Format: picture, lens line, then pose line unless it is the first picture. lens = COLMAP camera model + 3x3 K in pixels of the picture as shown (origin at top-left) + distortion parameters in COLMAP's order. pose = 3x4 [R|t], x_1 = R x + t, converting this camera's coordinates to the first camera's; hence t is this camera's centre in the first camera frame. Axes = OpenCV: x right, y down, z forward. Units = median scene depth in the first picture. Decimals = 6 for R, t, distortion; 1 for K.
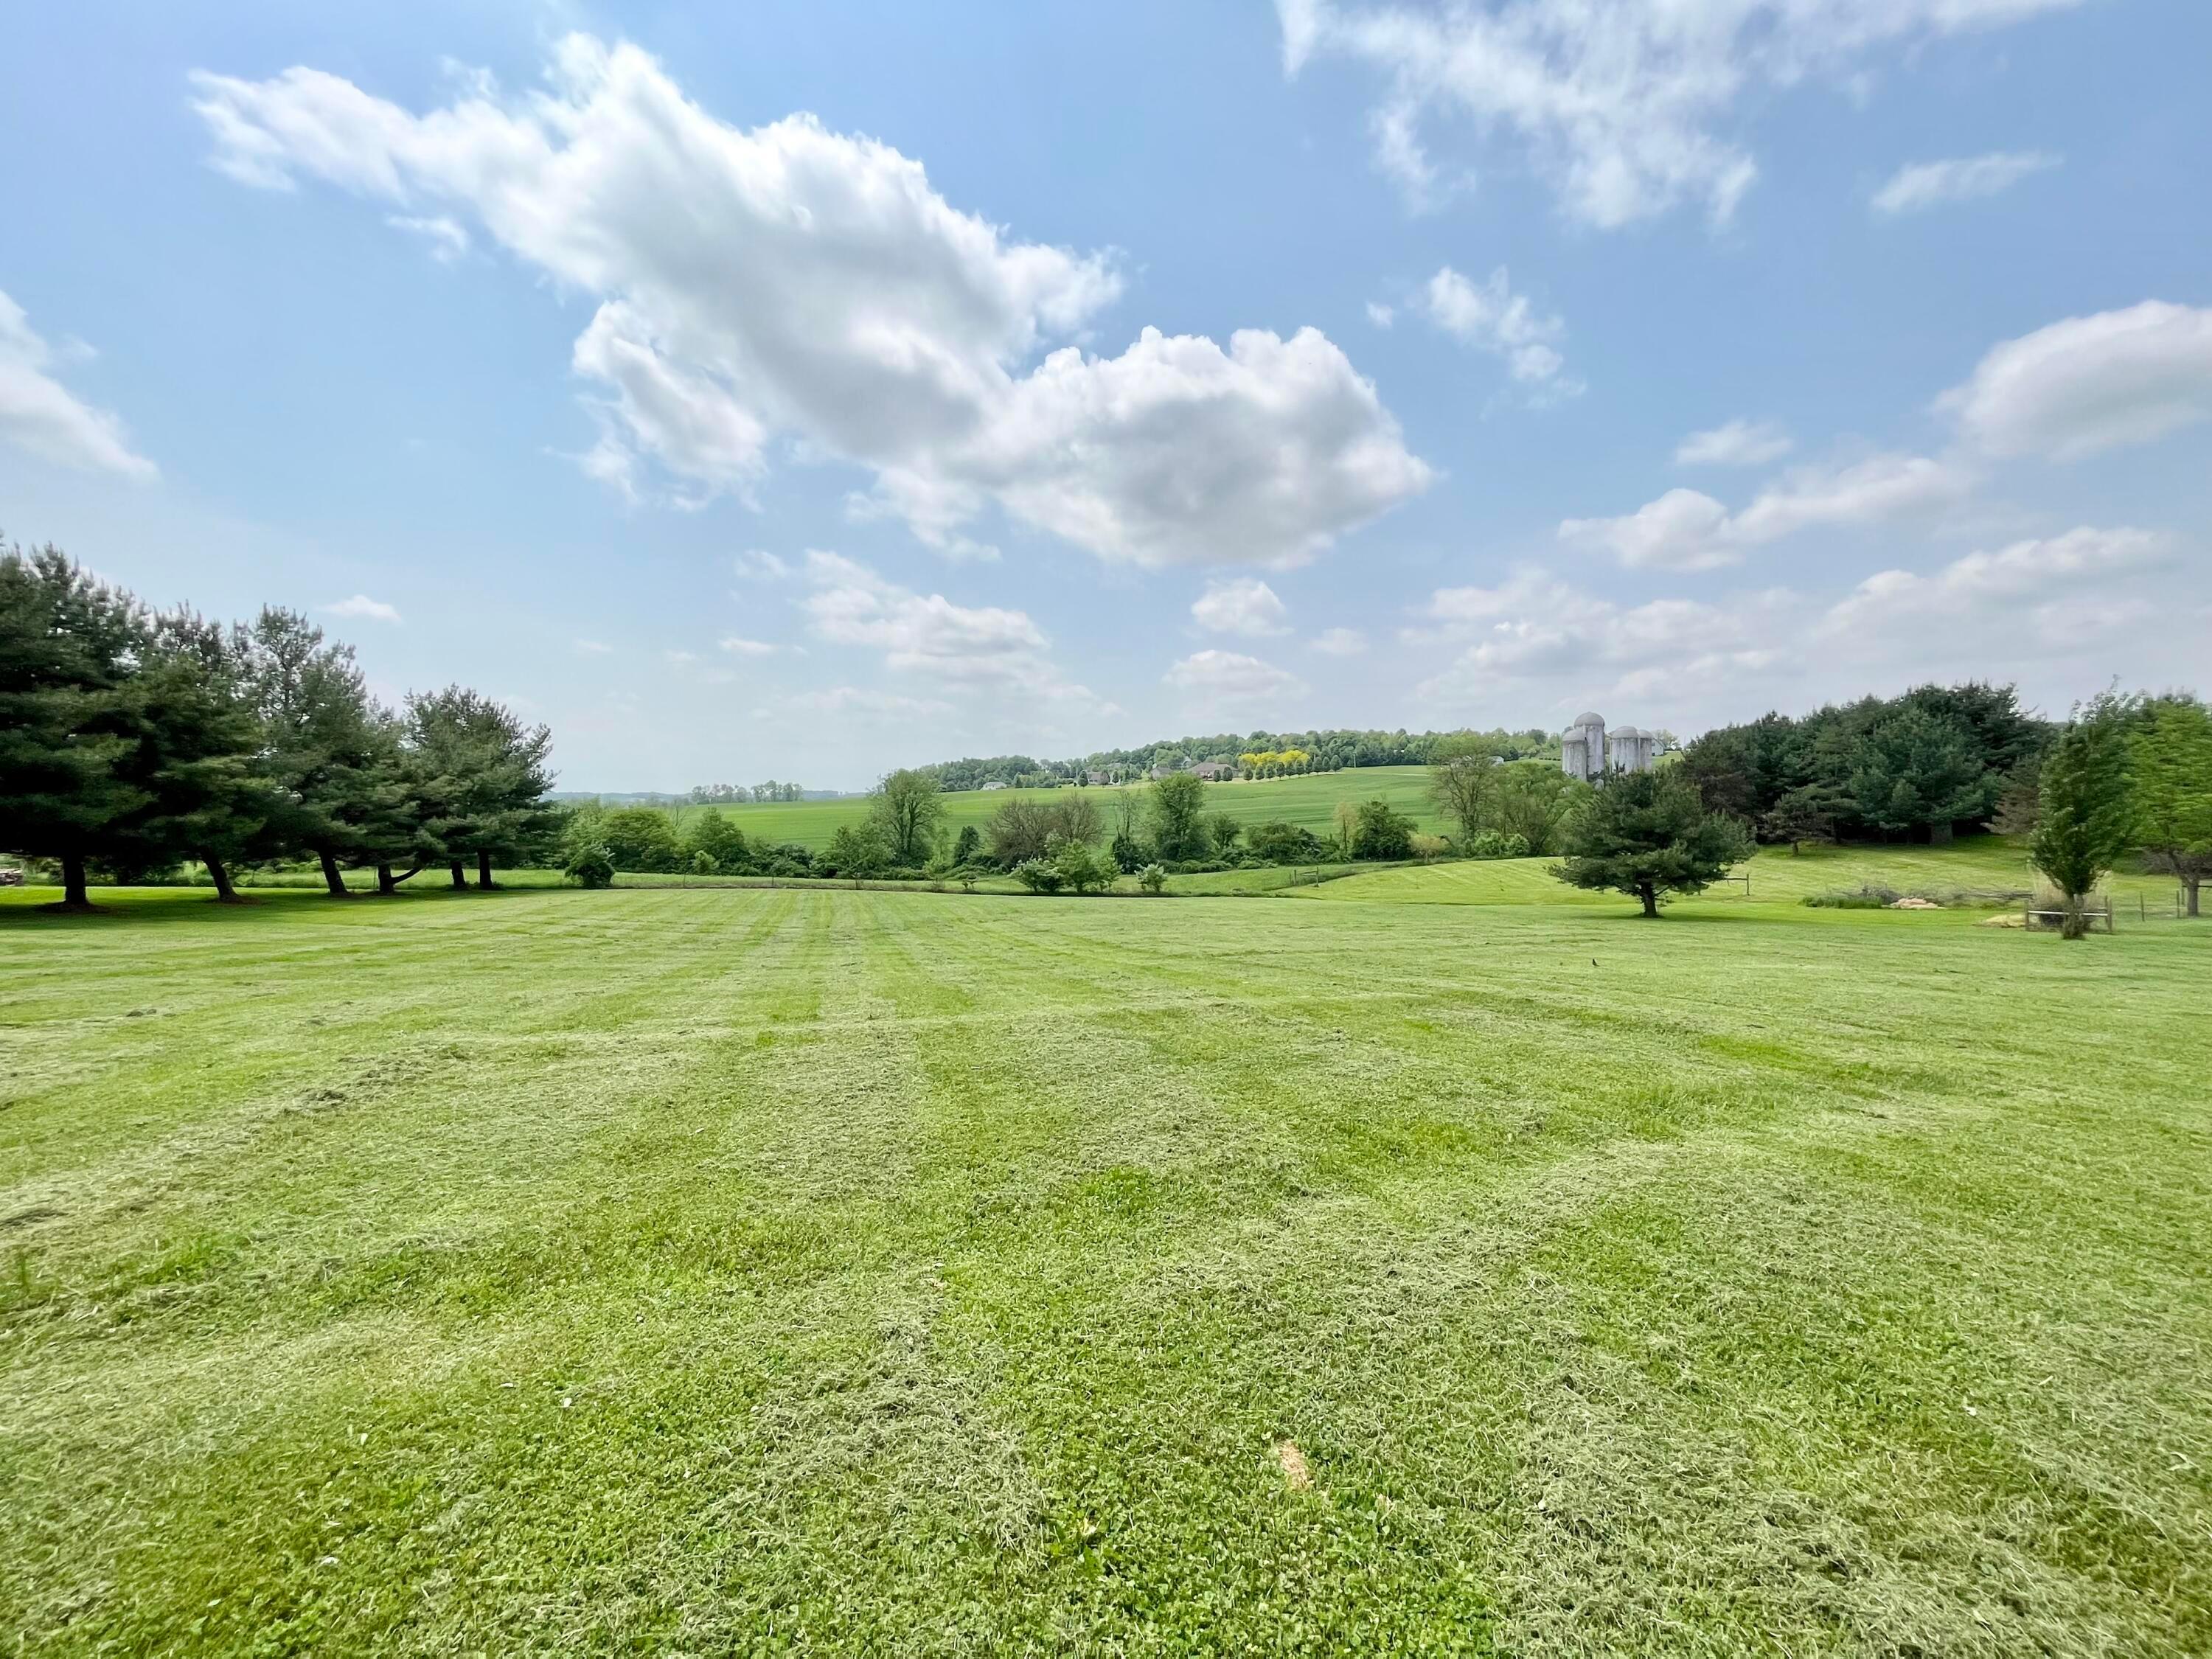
lens RADIAL K [[891.4, 0, 1107.2], [0, 891.4, 826.0], [0, 0, 1]] dist [-0.007300, -0.001232]
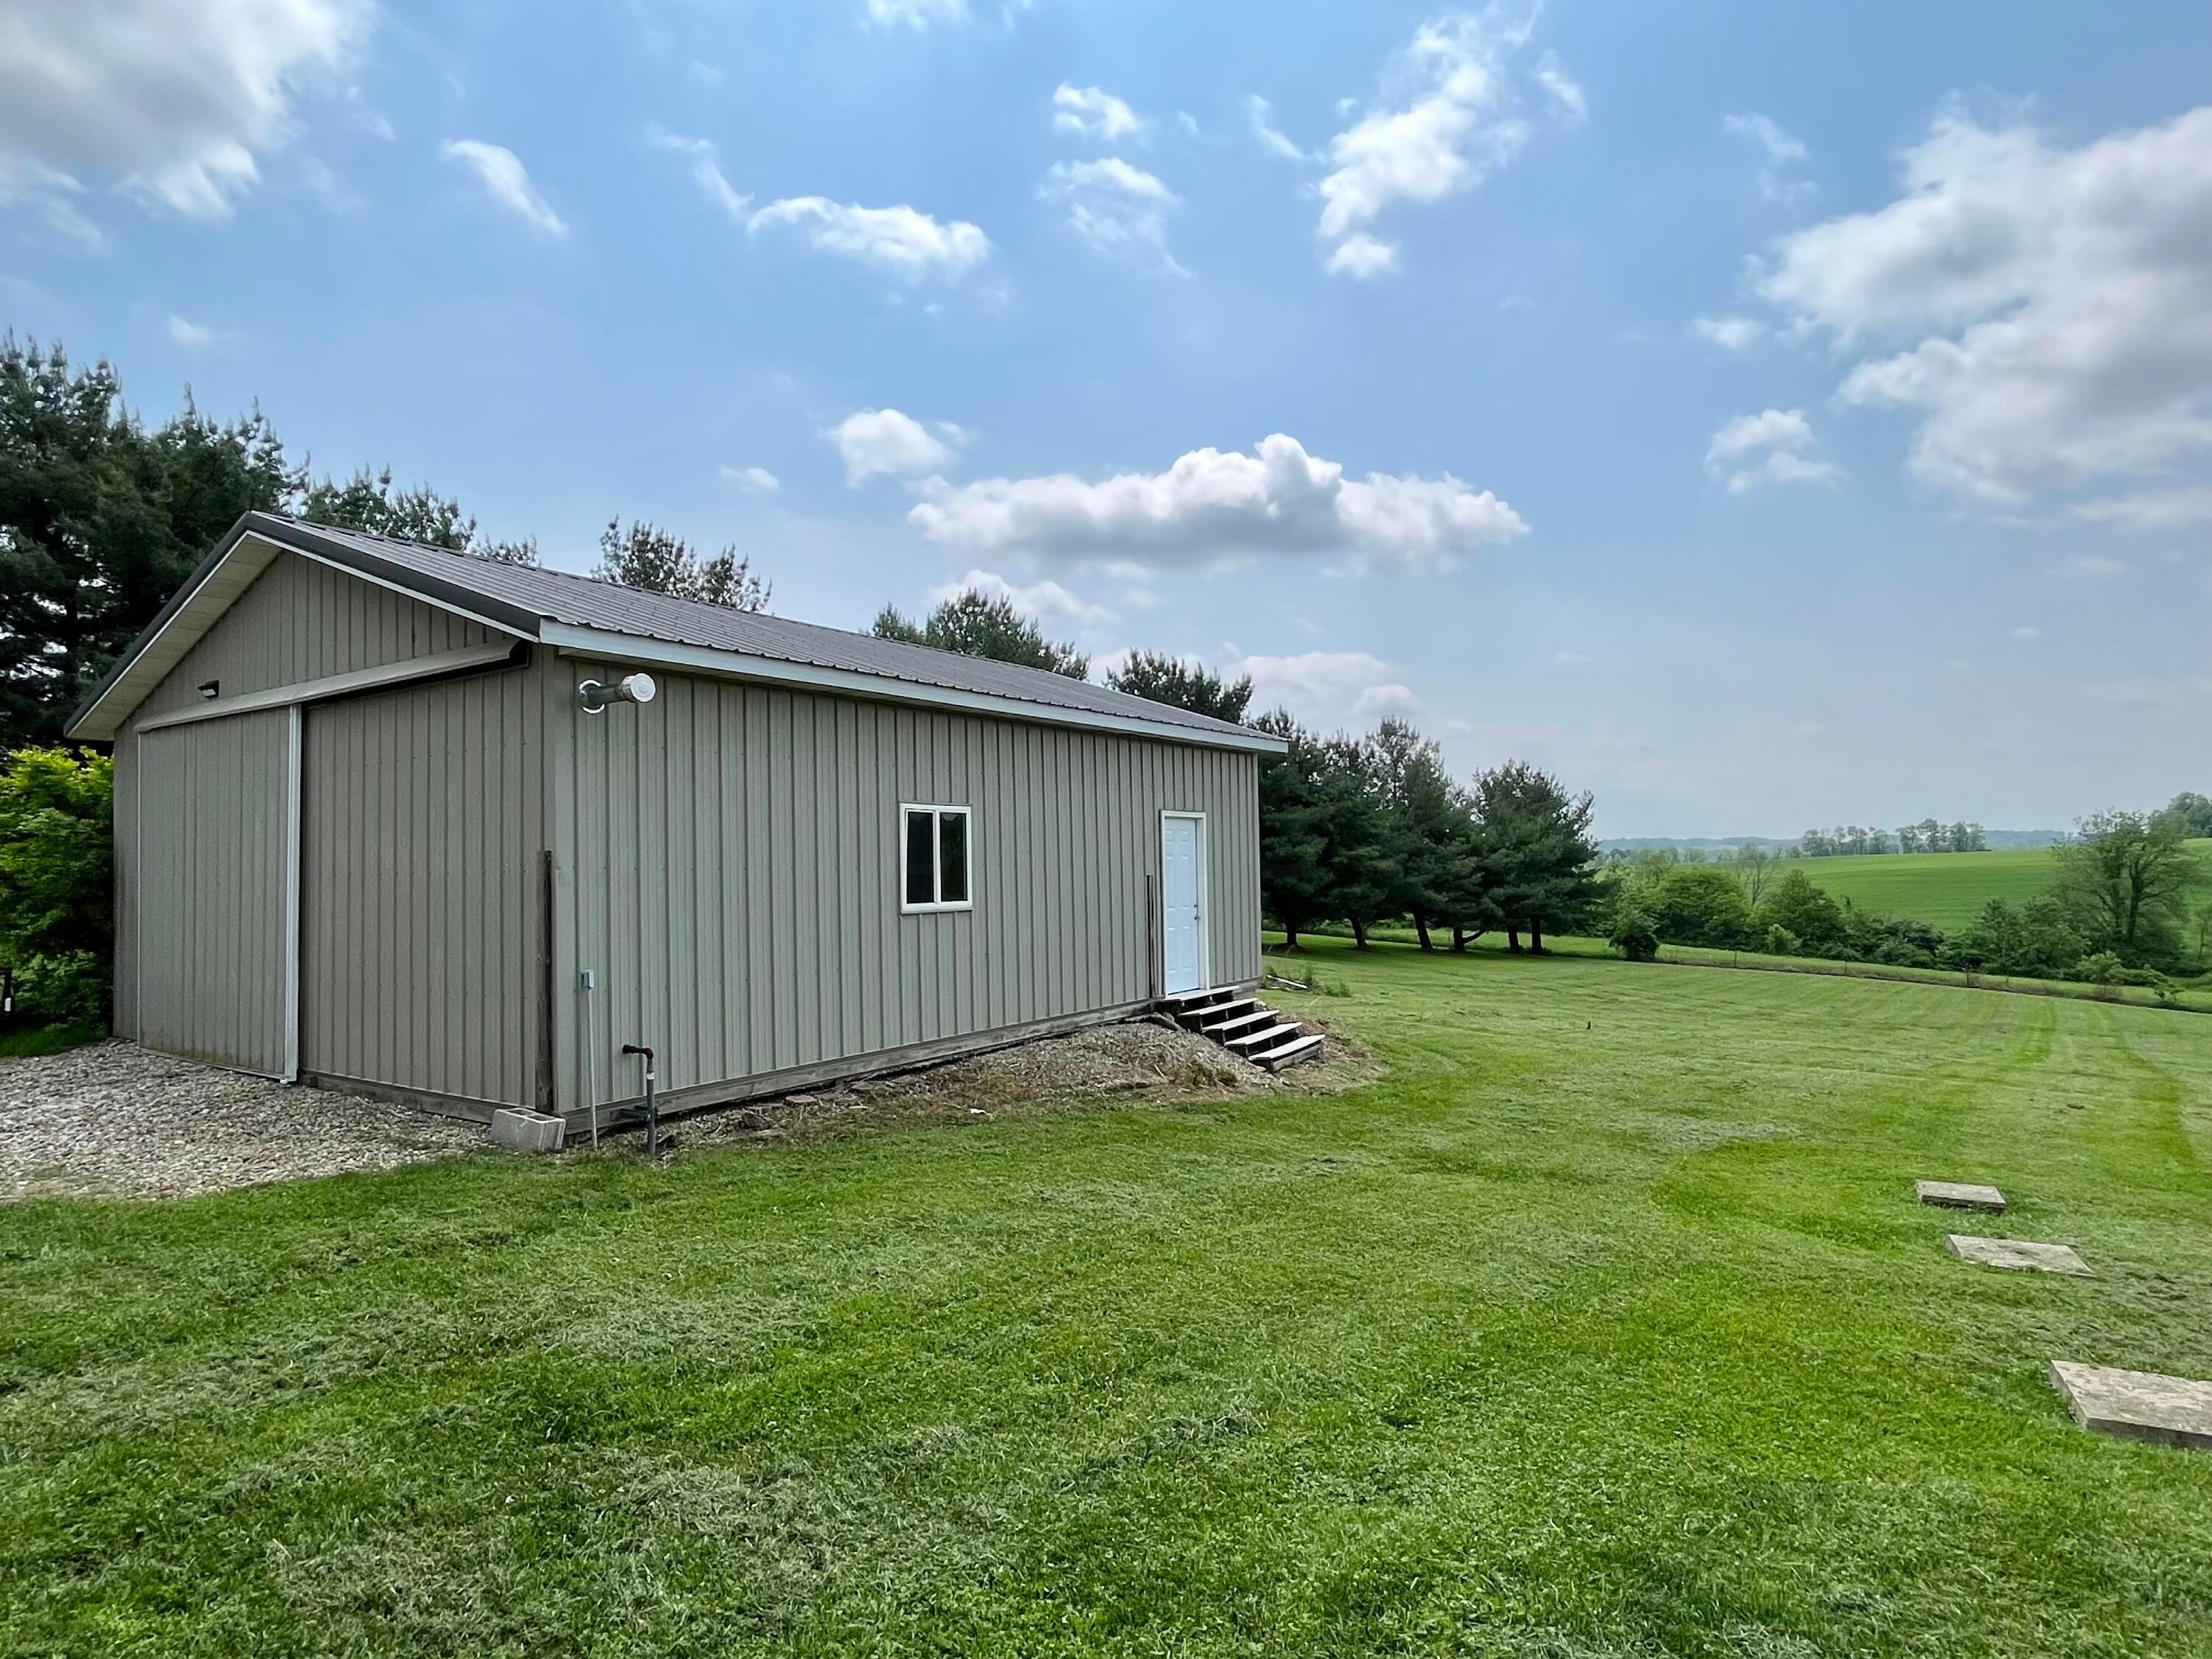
lens RADIAL K [[1229.8, 0, 1107.7], [0, 1229.8, 827.6], [0, 0, 1]] dist [0.002085, 0.001305]
pose [[0.577876, -0.018724, -0.815909, 0.165001], [-0.018430, 0.999182, -0.035983, -0.013507], [0.815916, 0.035831, 0.577059, -0.215902]]
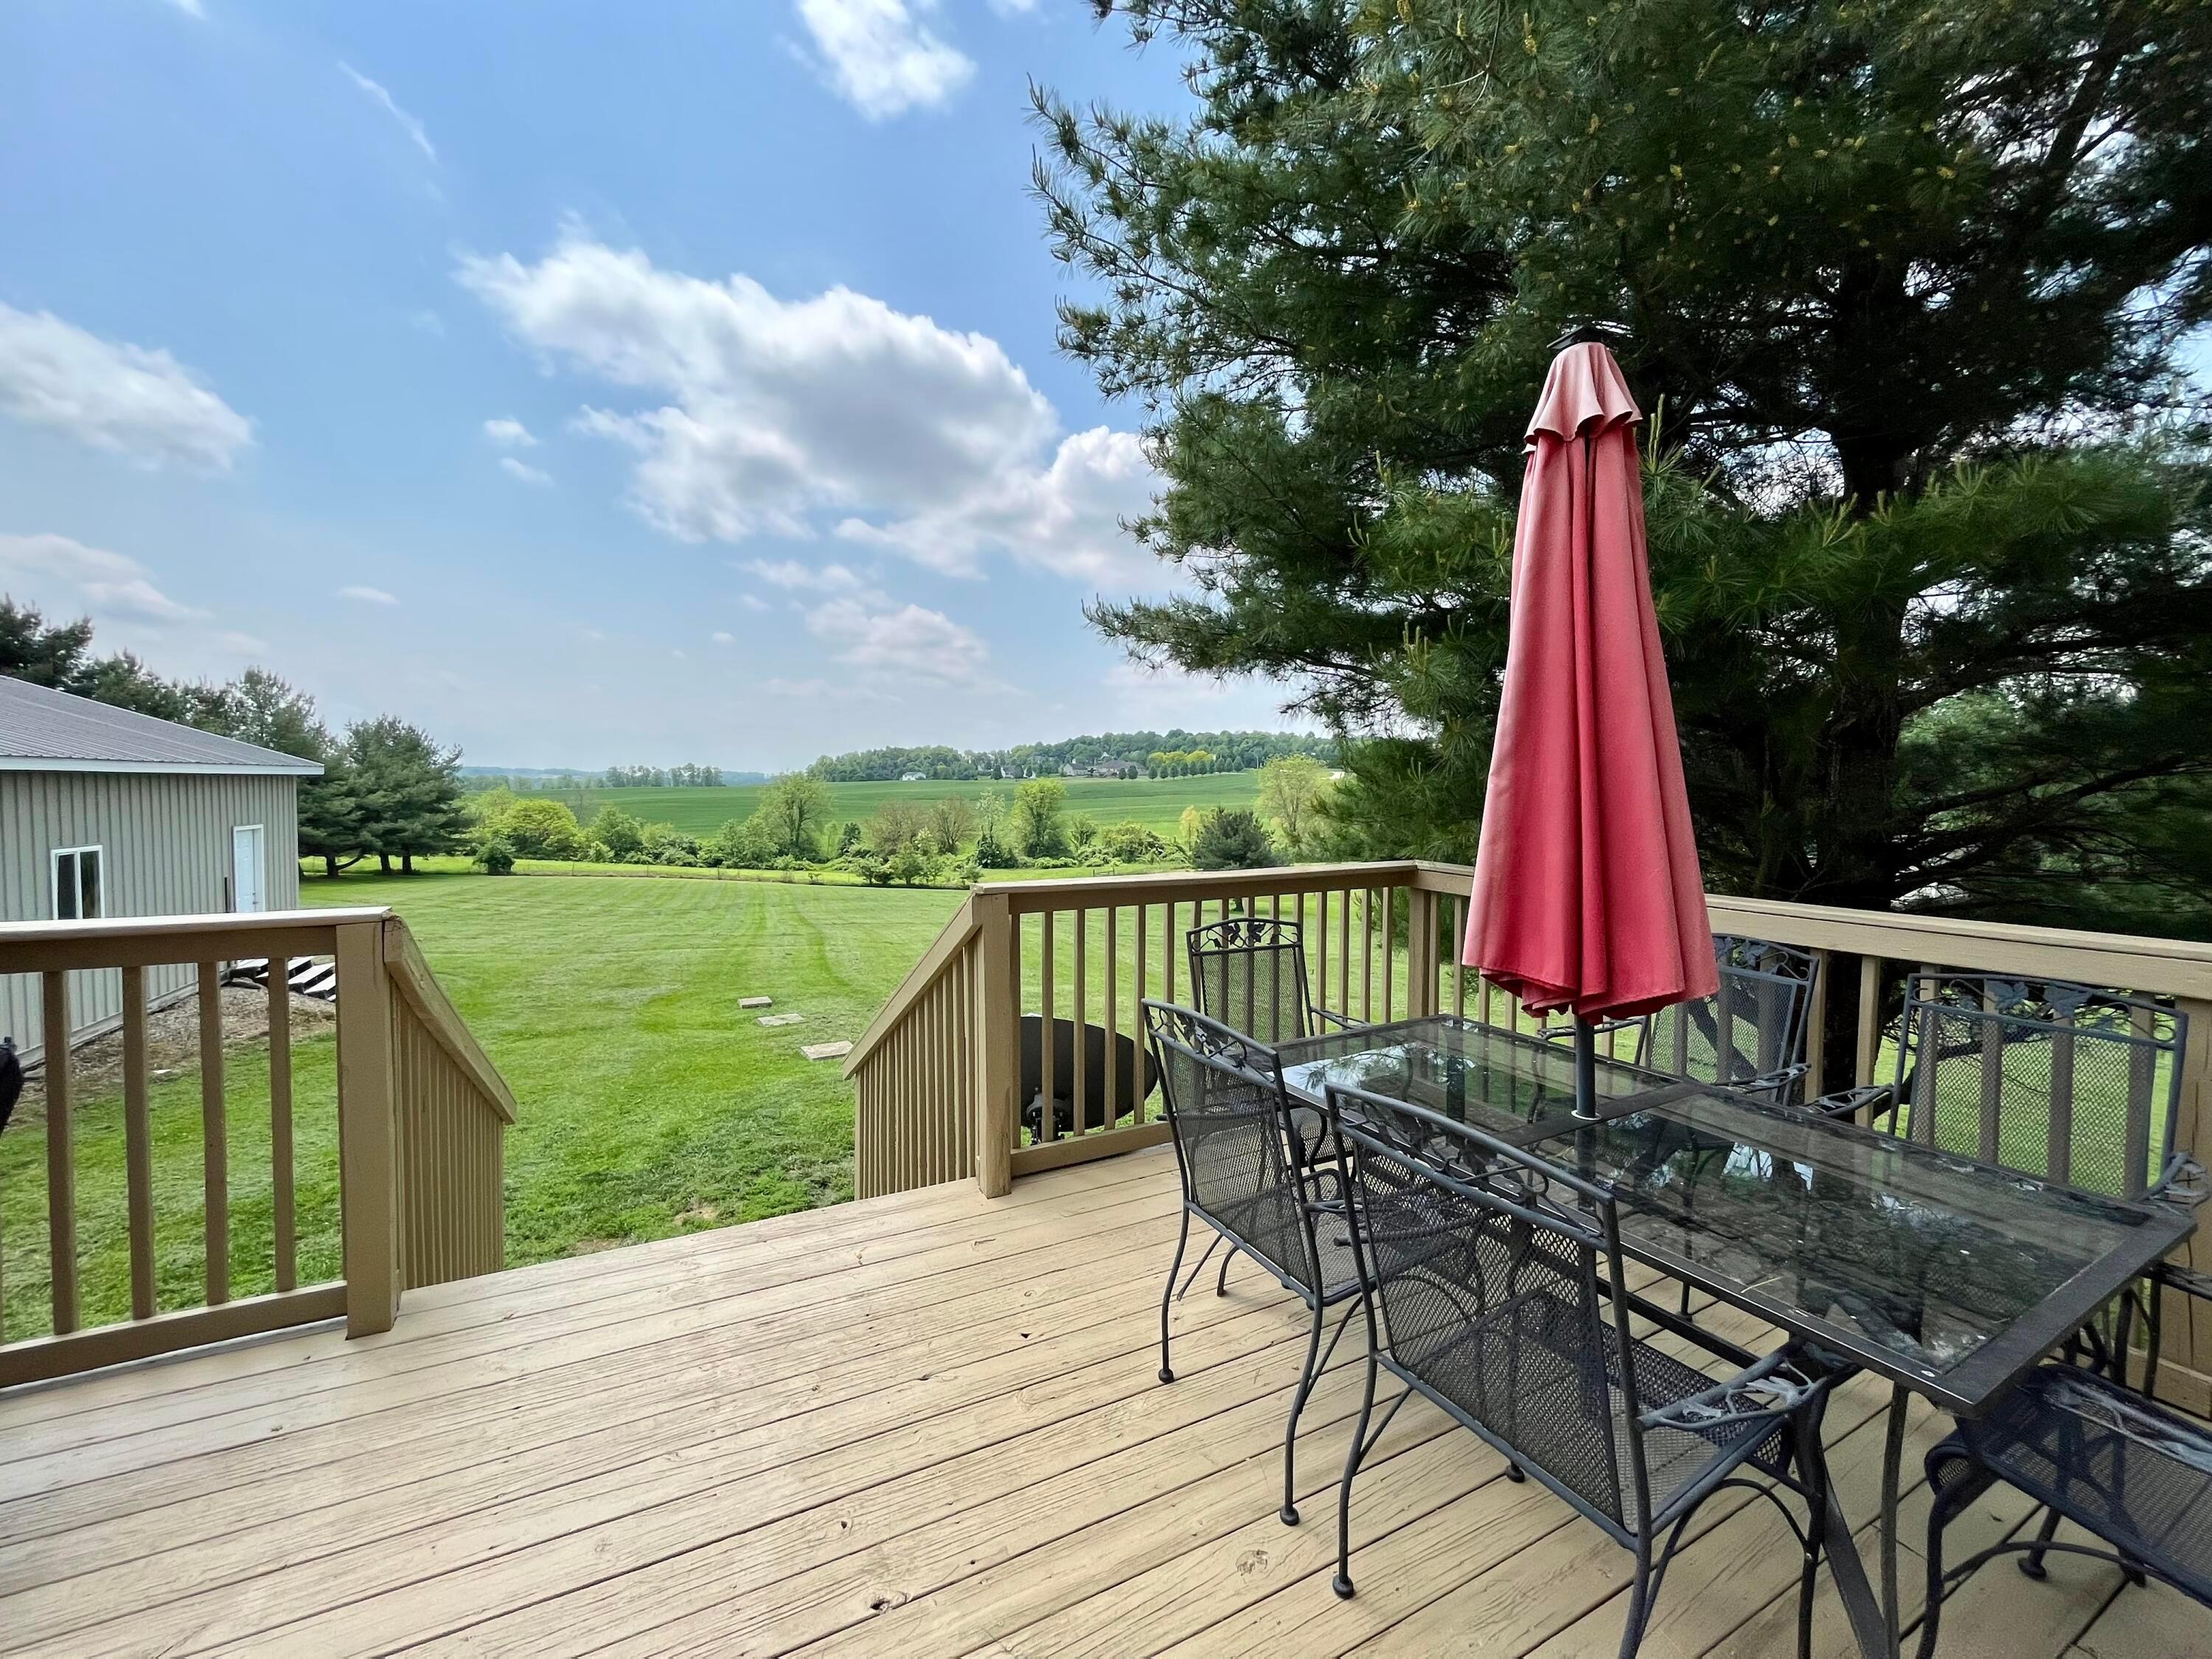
lens RADIAL K [[891.4, 0, 1104.7], [0, 891.4, 830.4], [0, 0, 1]] dist [-0.007300, -0.001232]
pose [[0.997134, 0.023395, 0.071953, 0.182450], [-0.024511, 0.999592, 0.014669, -0.031540], [-0.071580, -0.016390, 0.997300, -0.303741]]
